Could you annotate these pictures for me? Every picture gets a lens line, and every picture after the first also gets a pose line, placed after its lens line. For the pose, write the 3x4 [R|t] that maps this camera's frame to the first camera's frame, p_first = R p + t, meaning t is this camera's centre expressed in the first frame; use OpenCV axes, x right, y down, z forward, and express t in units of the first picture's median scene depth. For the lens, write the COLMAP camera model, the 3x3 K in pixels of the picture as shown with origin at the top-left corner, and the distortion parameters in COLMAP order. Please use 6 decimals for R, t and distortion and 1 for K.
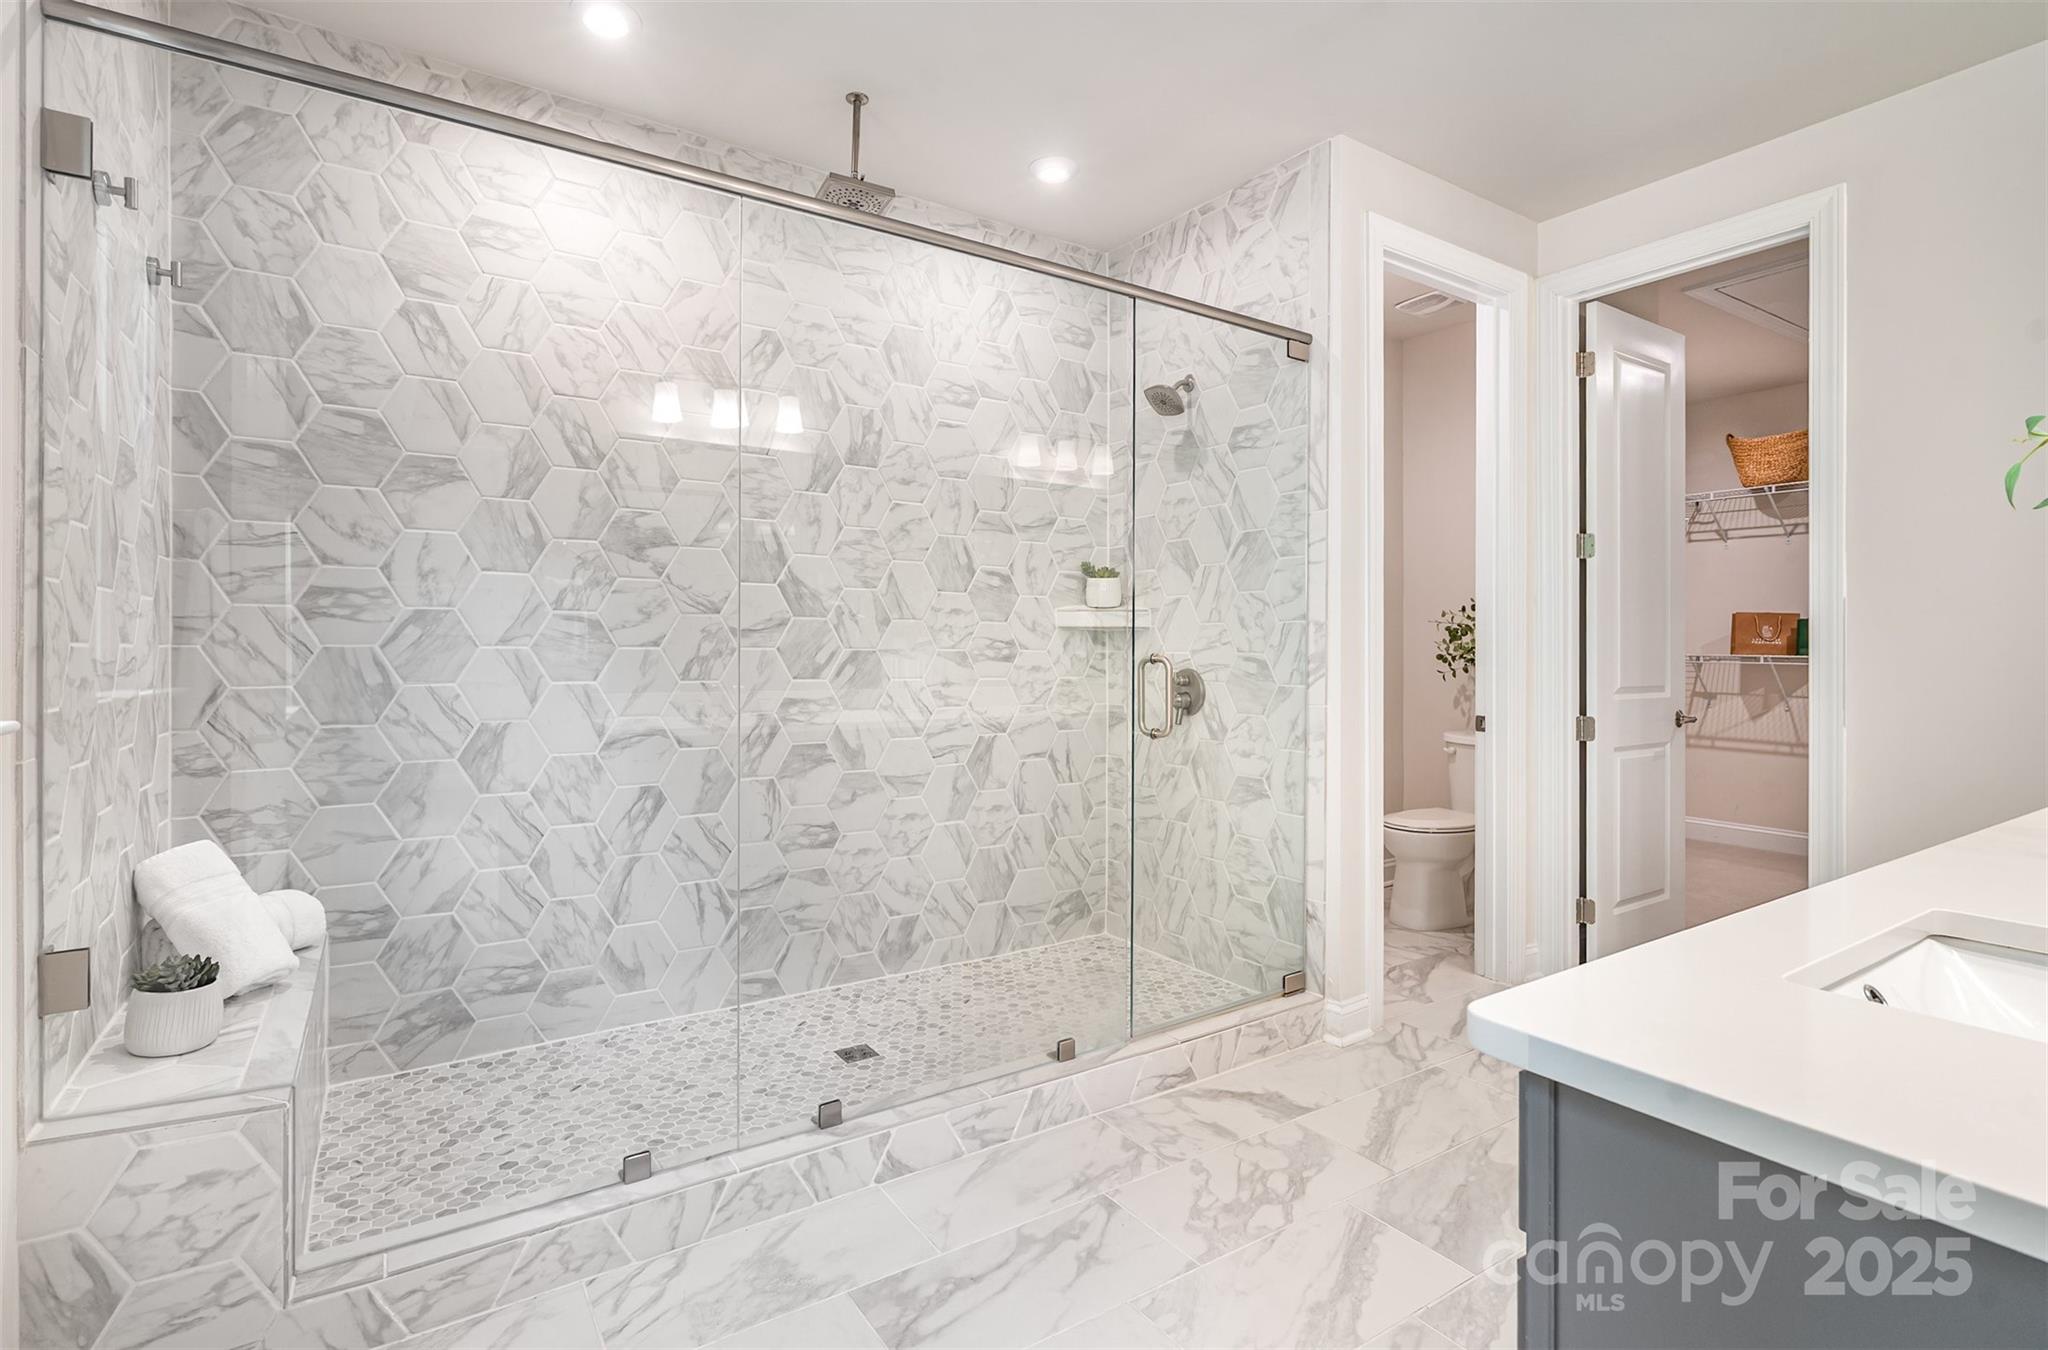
lens RADIAL K [[994.7, 0, 1016.4], [0, 994.7, 626.9], [0, 0, 1]] dist [-0.001290, 0.000244]
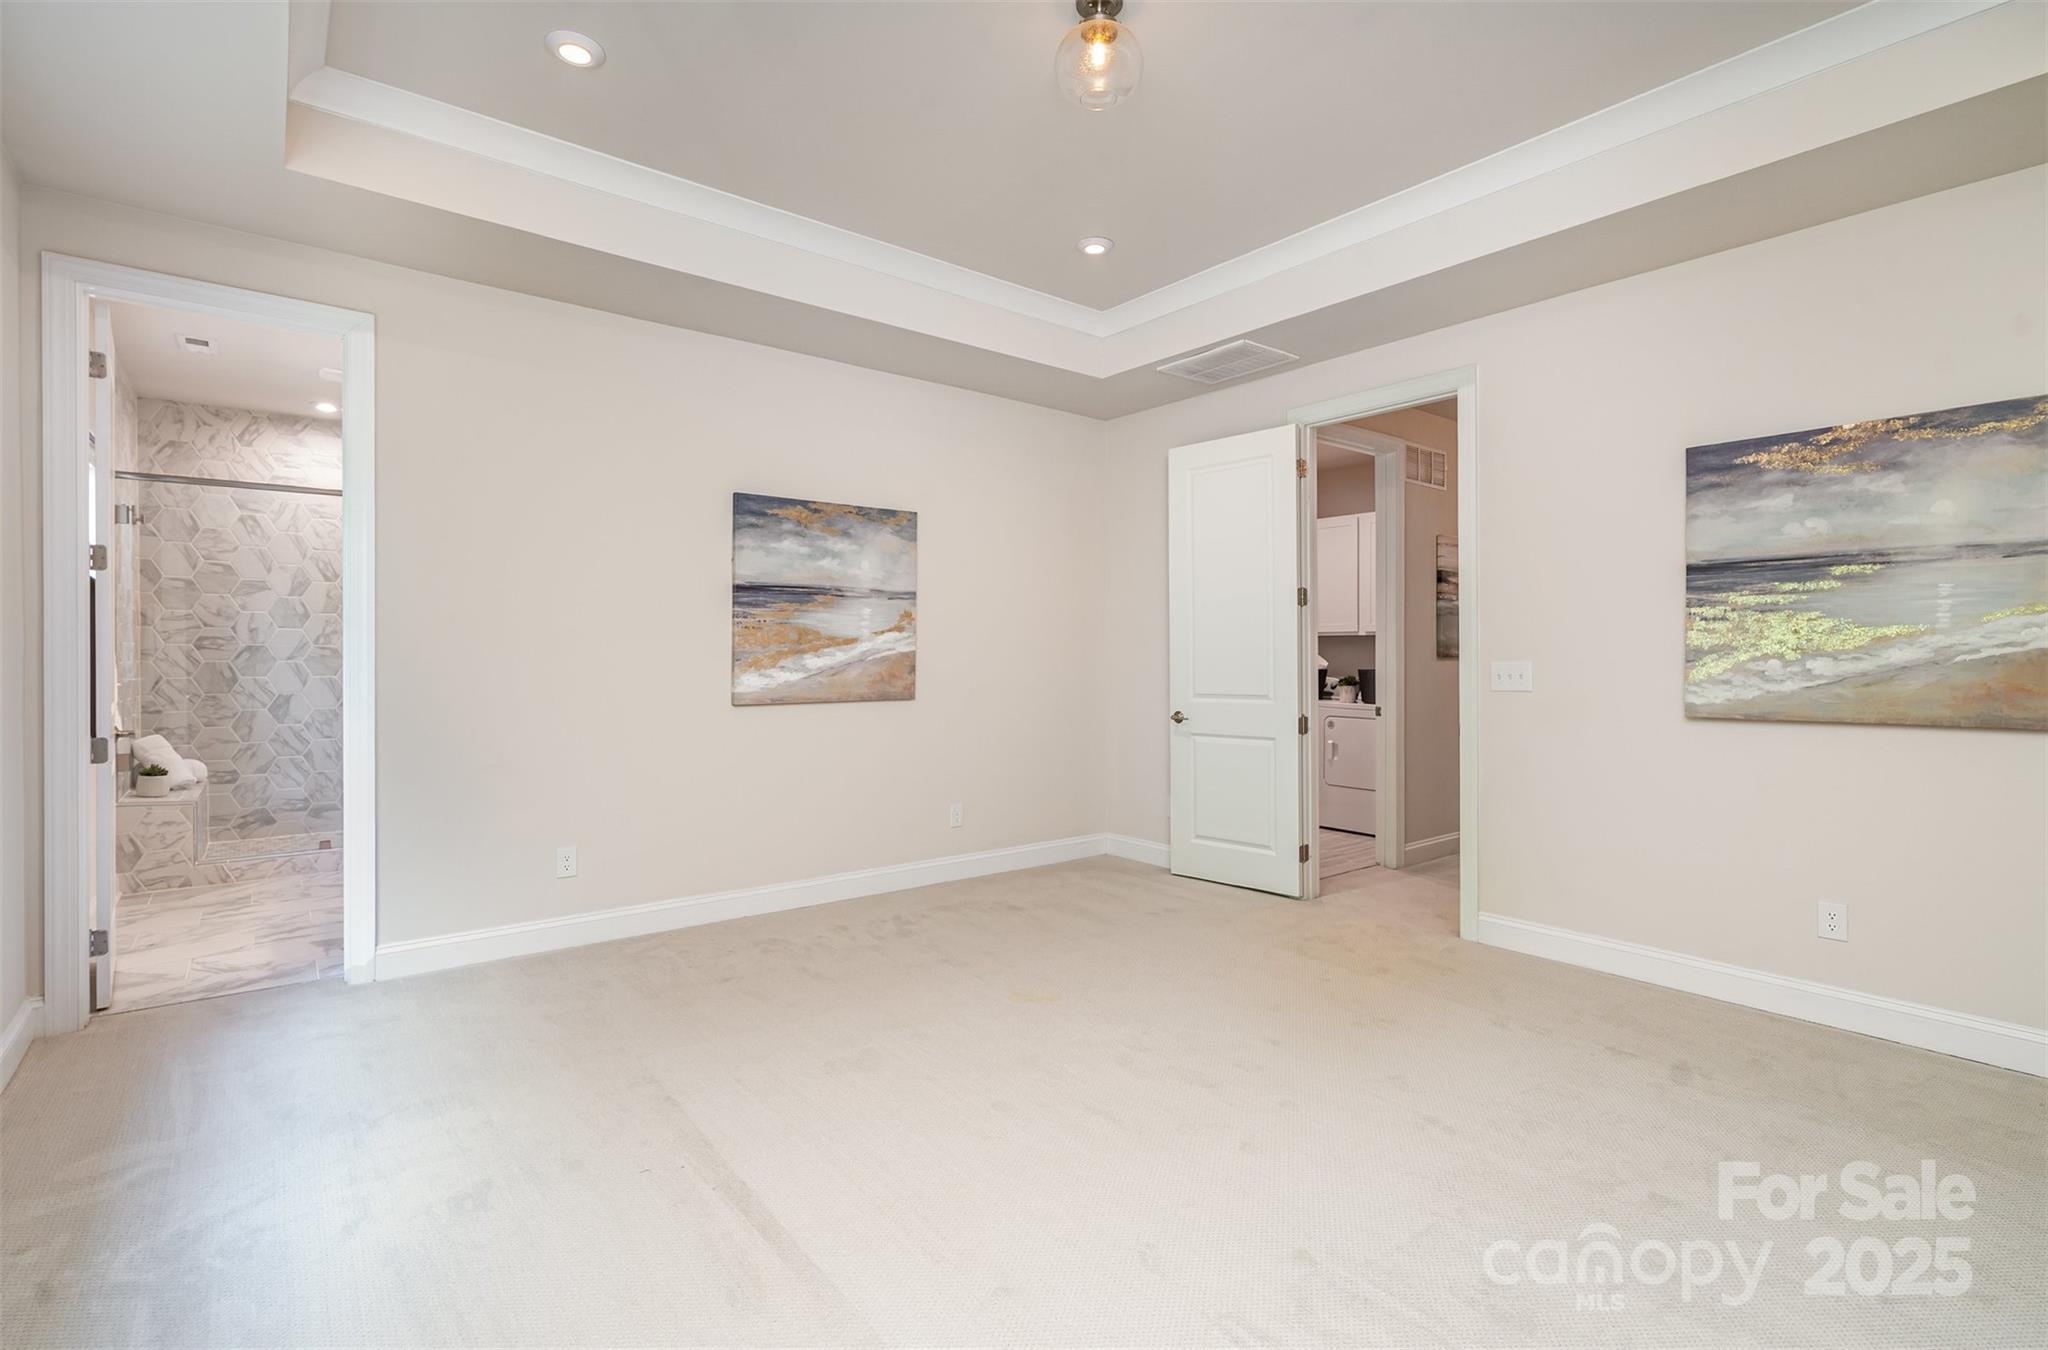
lens RADIAL K [[967.0, 0, 1032.9], [0, 967.0, 643.9], [0, 0, 1]] dist [-0.002208, -0.000556]
pose [[0.995150, 0.001216, 0.098359, 1.036054], [-0.002588, 0.999901, 0.013824, -0.058126], [-0.098332, -0.014012, 0.995055, -1.477538]]
